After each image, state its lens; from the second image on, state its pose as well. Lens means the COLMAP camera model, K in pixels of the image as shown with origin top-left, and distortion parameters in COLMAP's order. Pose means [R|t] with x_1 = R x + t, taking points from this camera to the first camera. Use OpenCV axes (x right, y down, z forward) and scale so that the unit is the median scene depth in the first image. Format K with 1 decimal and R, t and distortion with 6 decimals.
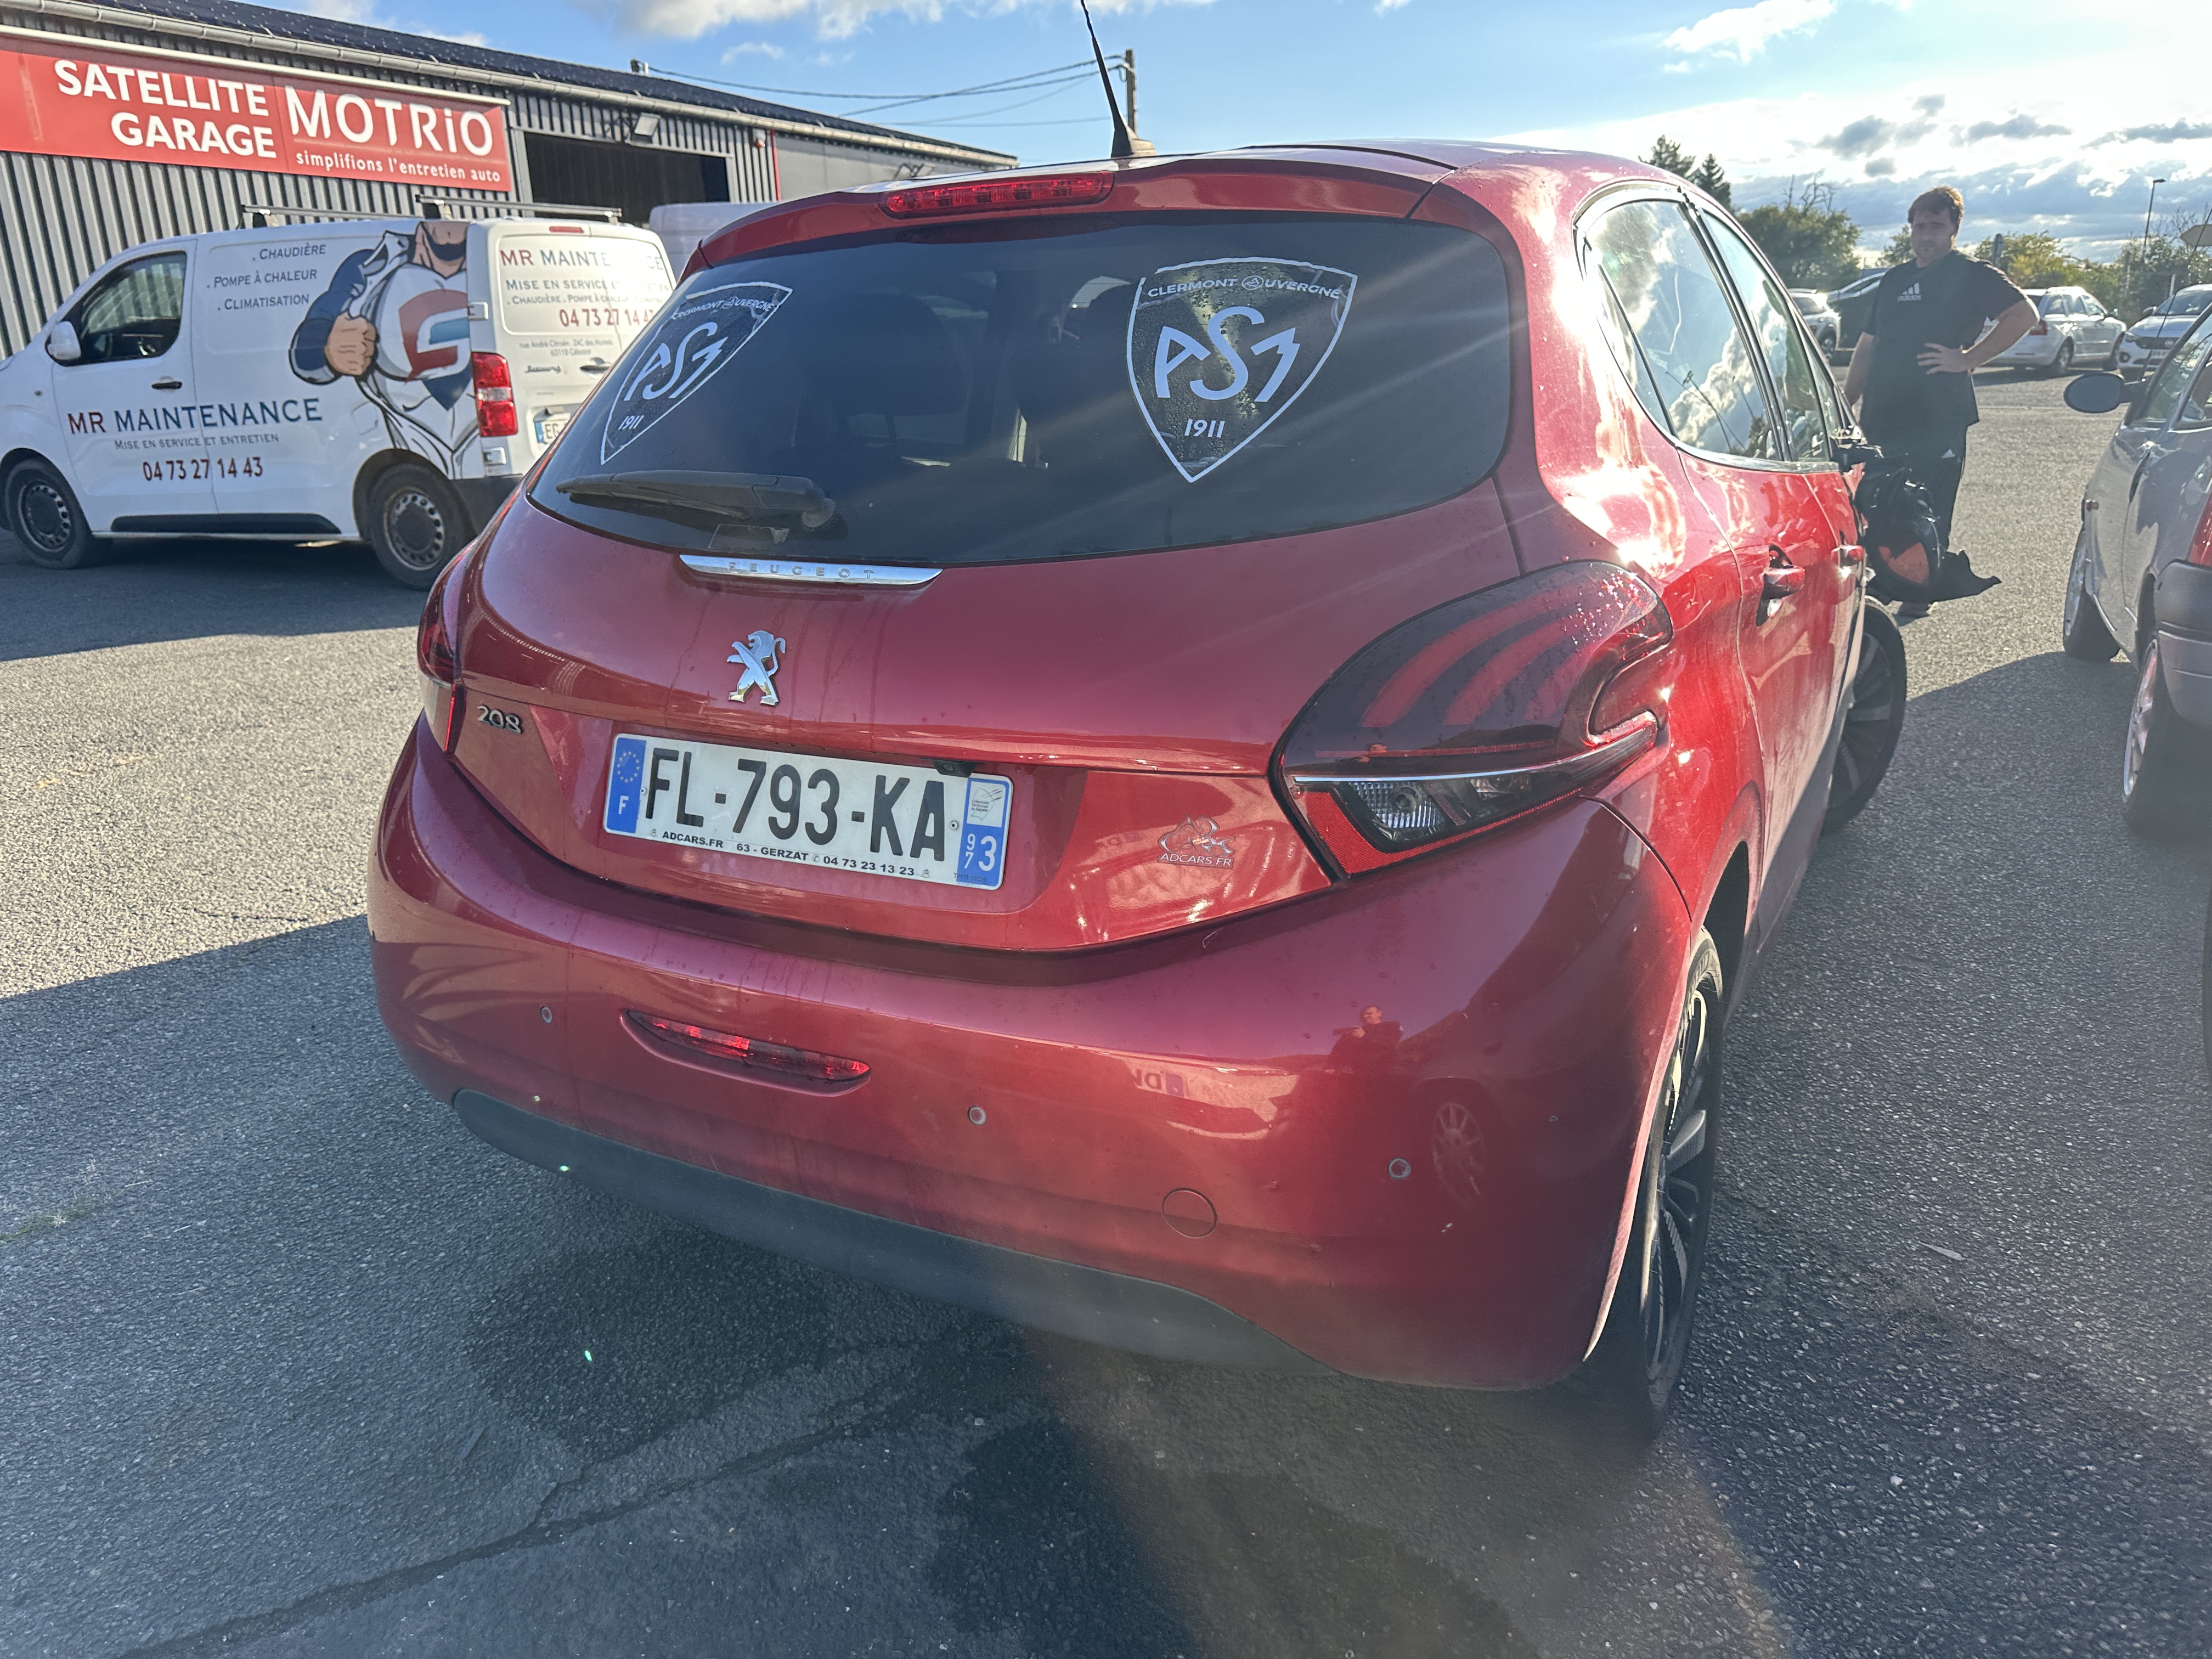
lens RADIAL K [[1570.5, 0, 1103.5], [0, 1570.5, 800.7], [0, 0, 1]] dist [0.035704, -0.036804]
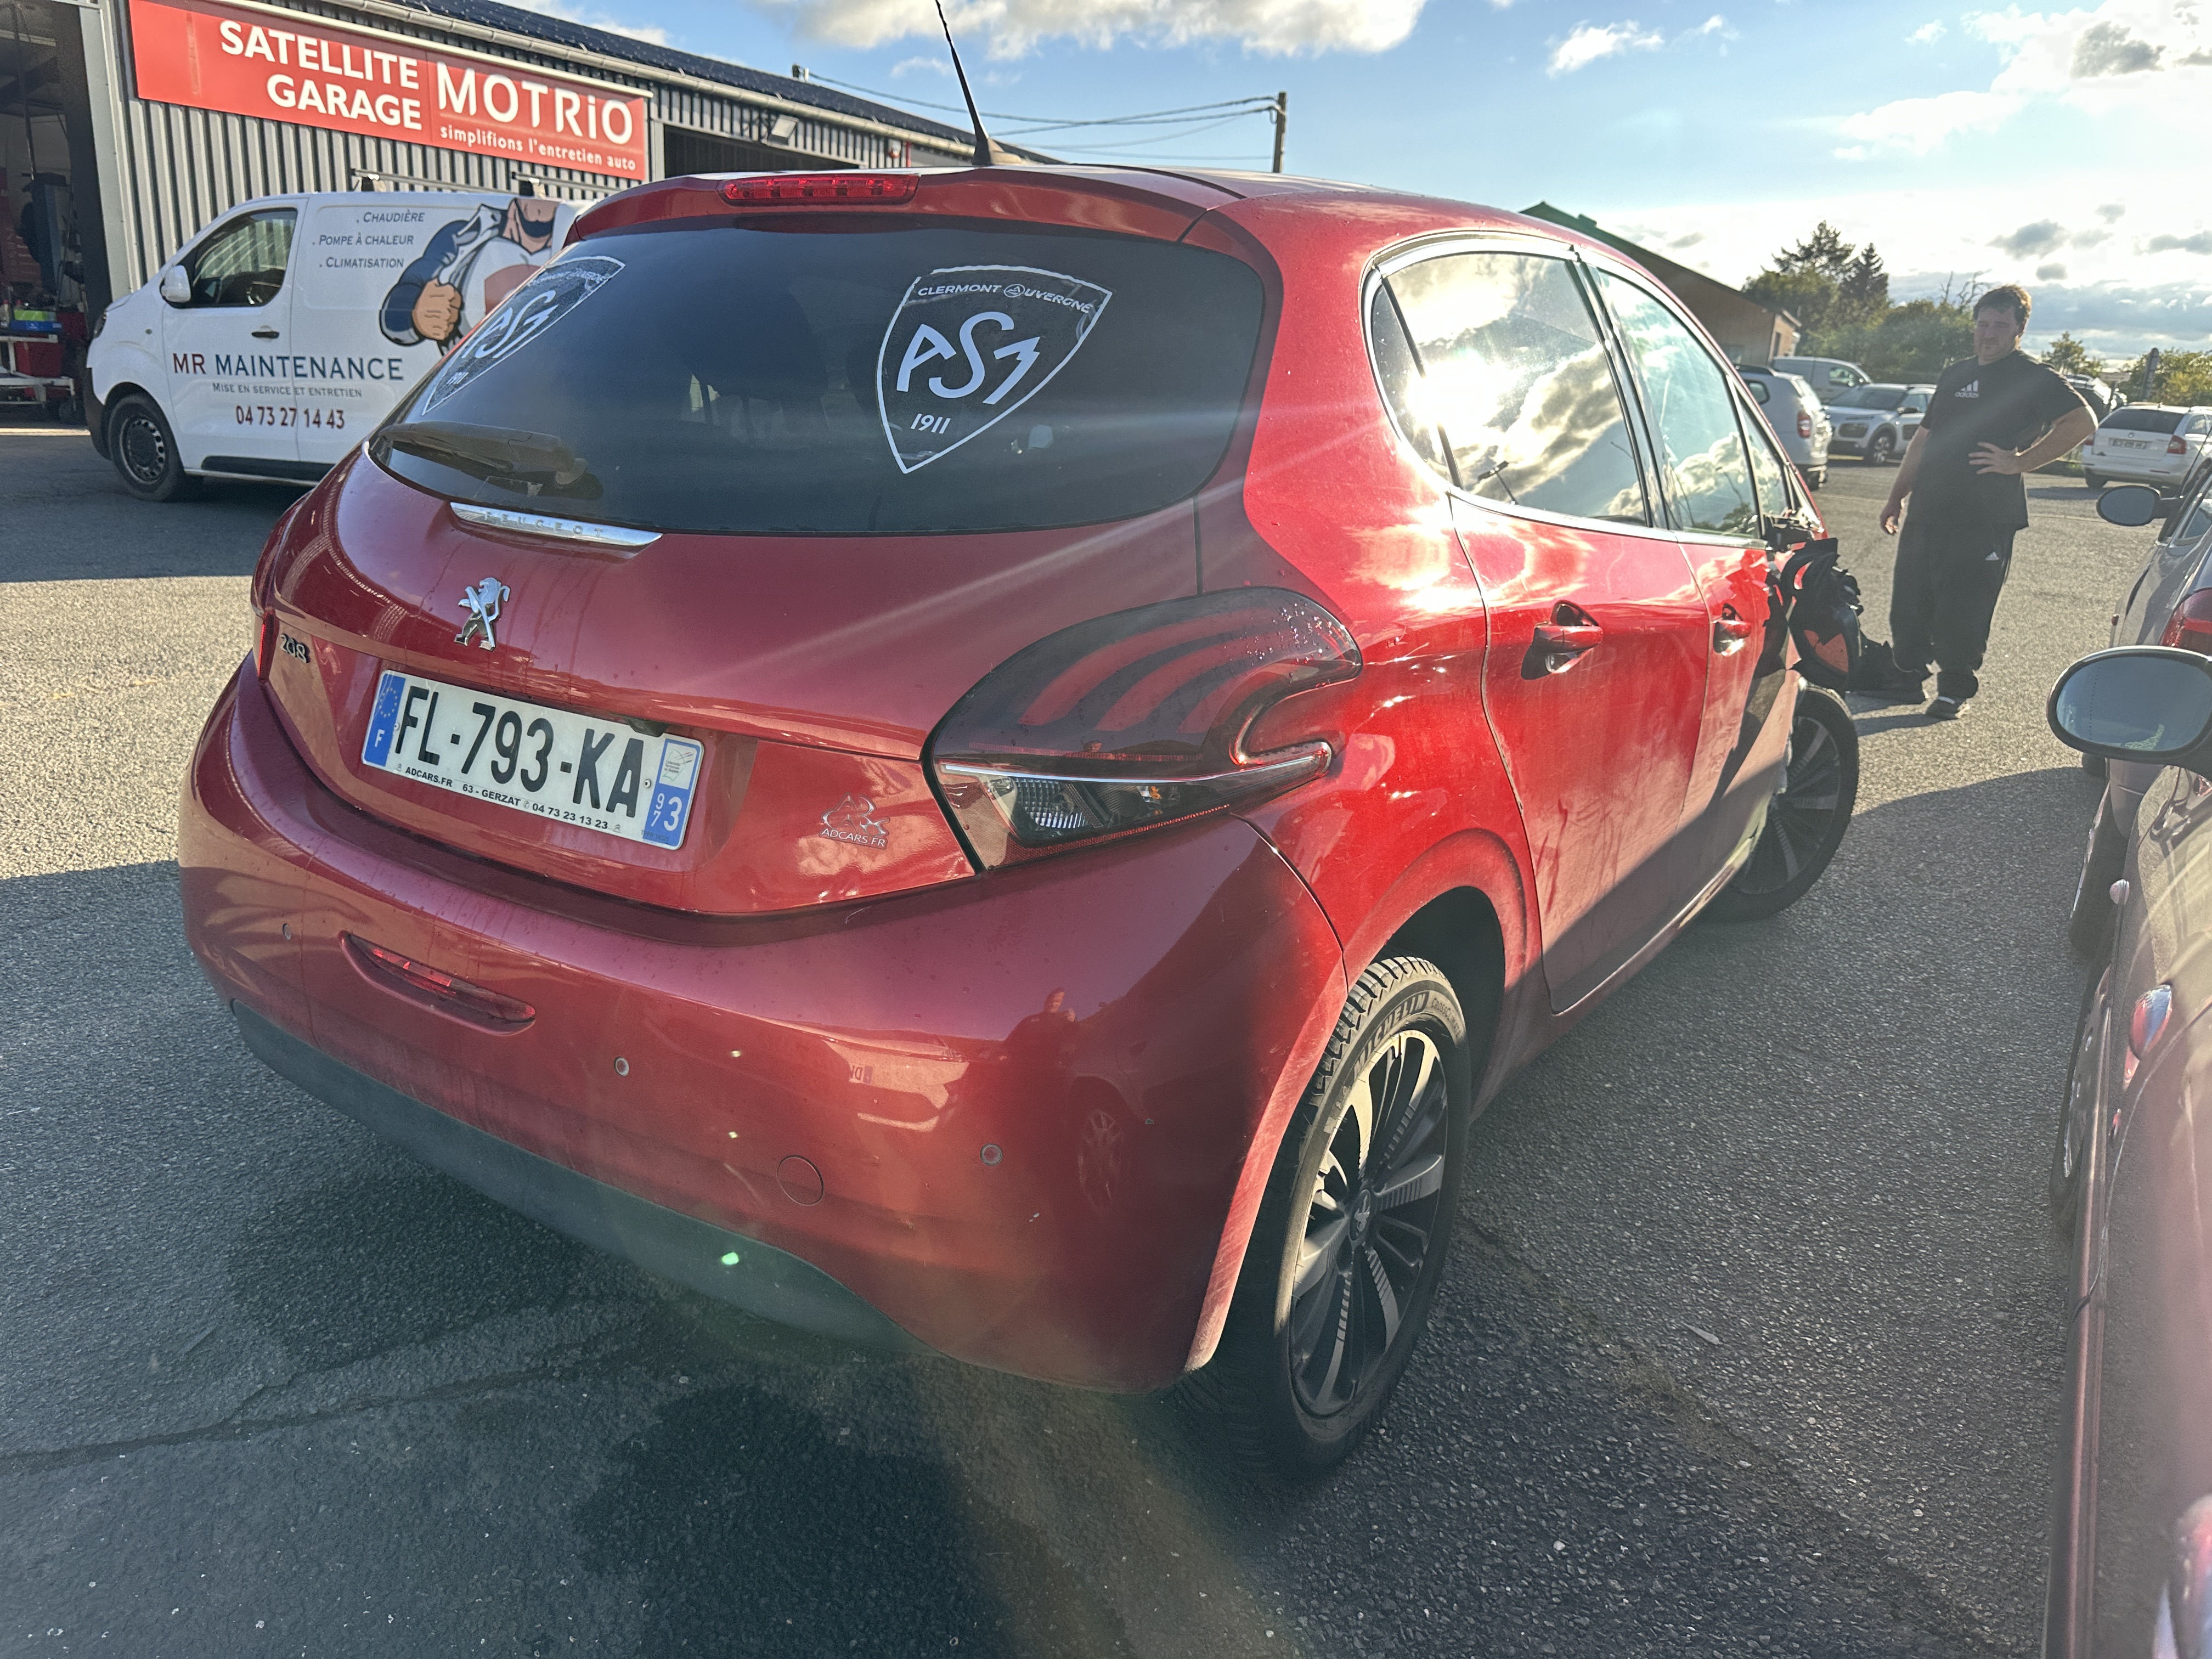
lens RADIAL K [[1569.3, 0, 1101.1], [0, 1569.3, 804.8], [0, 0, 1]] dist [0.038719, -0.044045]
pose [[0.993180, 0.101984, -0.056507, 0.196622], [-0.102860, 0.994613, -0.012804, 0.009107], [0.054897, 0.018529, 0.998320, -0.009815]]
